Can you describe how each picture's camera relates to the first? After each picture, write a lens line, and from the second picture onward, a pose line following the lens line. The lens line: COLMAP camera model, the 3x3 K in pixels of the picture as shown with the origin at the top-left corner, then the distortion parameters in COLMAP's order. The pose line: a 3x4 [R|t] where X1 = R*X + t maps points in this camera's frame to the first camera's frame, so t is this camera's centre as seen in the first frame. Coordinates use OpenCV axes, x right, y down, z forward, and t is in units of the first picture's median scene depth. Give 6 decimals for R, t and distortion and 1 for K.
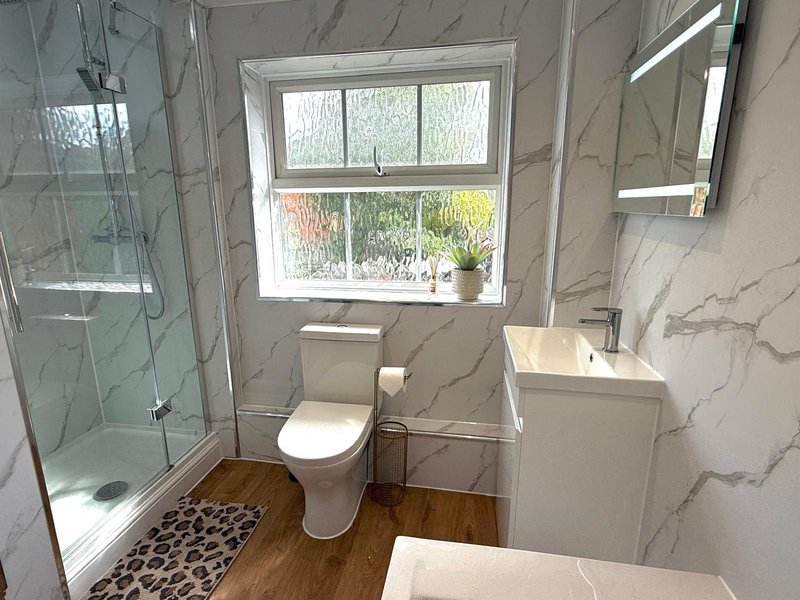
lens RADIAL K [[417.3, 0, 393.1], [0, 417.3, 301.5], [0, 0, 1]] dist [-0.000754, -0.000488]
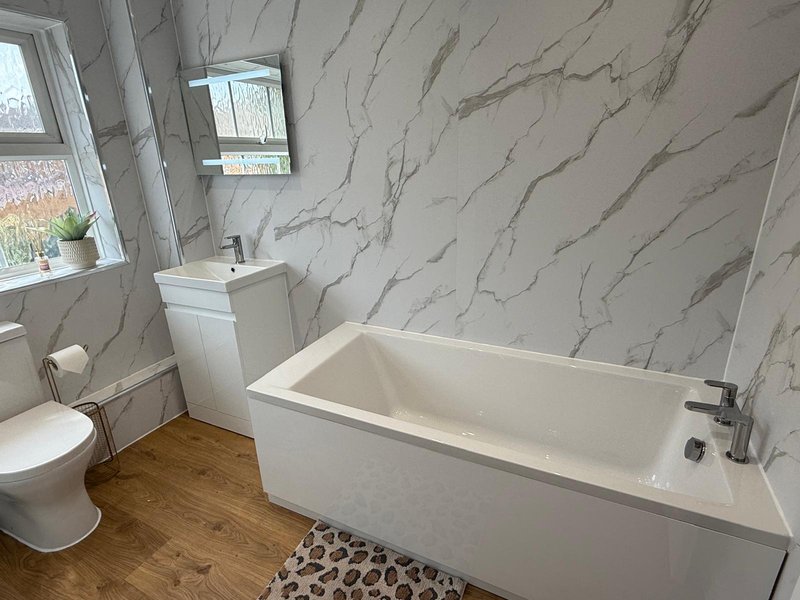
lens RADIAL K [[417.3, 0, 395.8], [0, 417.3, 301.1], [0, 0, 1]] dist [-0.000754, -0.000488]
pose [[0.277714, -0.320824, 0.905509, -0.741022], [0.246253, 0.934867, 0.255701, -0.004576], [-0.928566, 0.151973, 0.338630, -0.068740]]
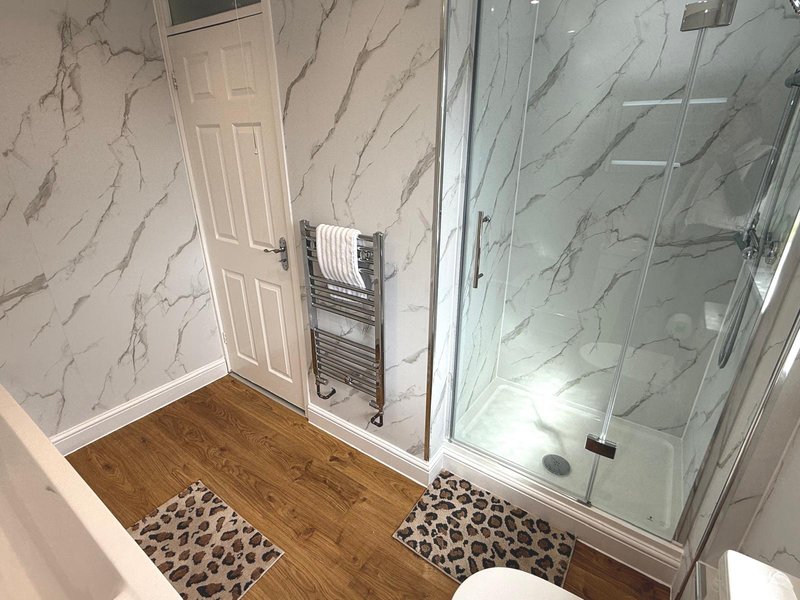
lens RADIAL K [[383.8, 0, 398.0], [0, 383.8, 298.1], [0, 0, 1]] dist [0.000652, -0.001270]
pose [[-0.414144, 0.348230, -0.840964, 0.187967], [-0.200188, 0.866451, 0.457370, -0.322726], [0.887924, 0.357768, -0.289124, 0.914027]]
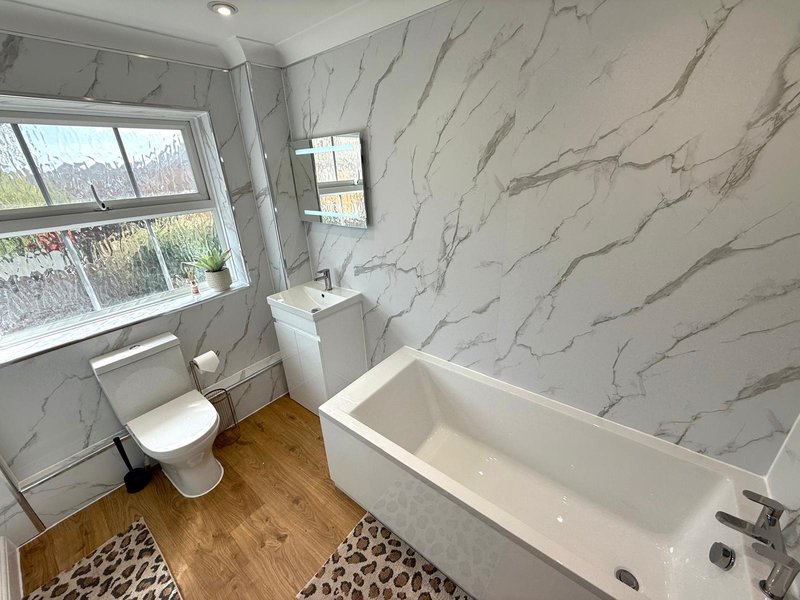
lens RADIAL K [[318.8, 0, 396.9], [0, 318.8, 300.0], [0, 0, 1]] dist [-0.001002, 0.000341]
pose [[0.477761, -0.352850, 0.804513, -0.560252], [0.237259, 0.933586, 0.268564, -0.163548], [-0.845844, 0.062568, 0.529748, -0.115604]]
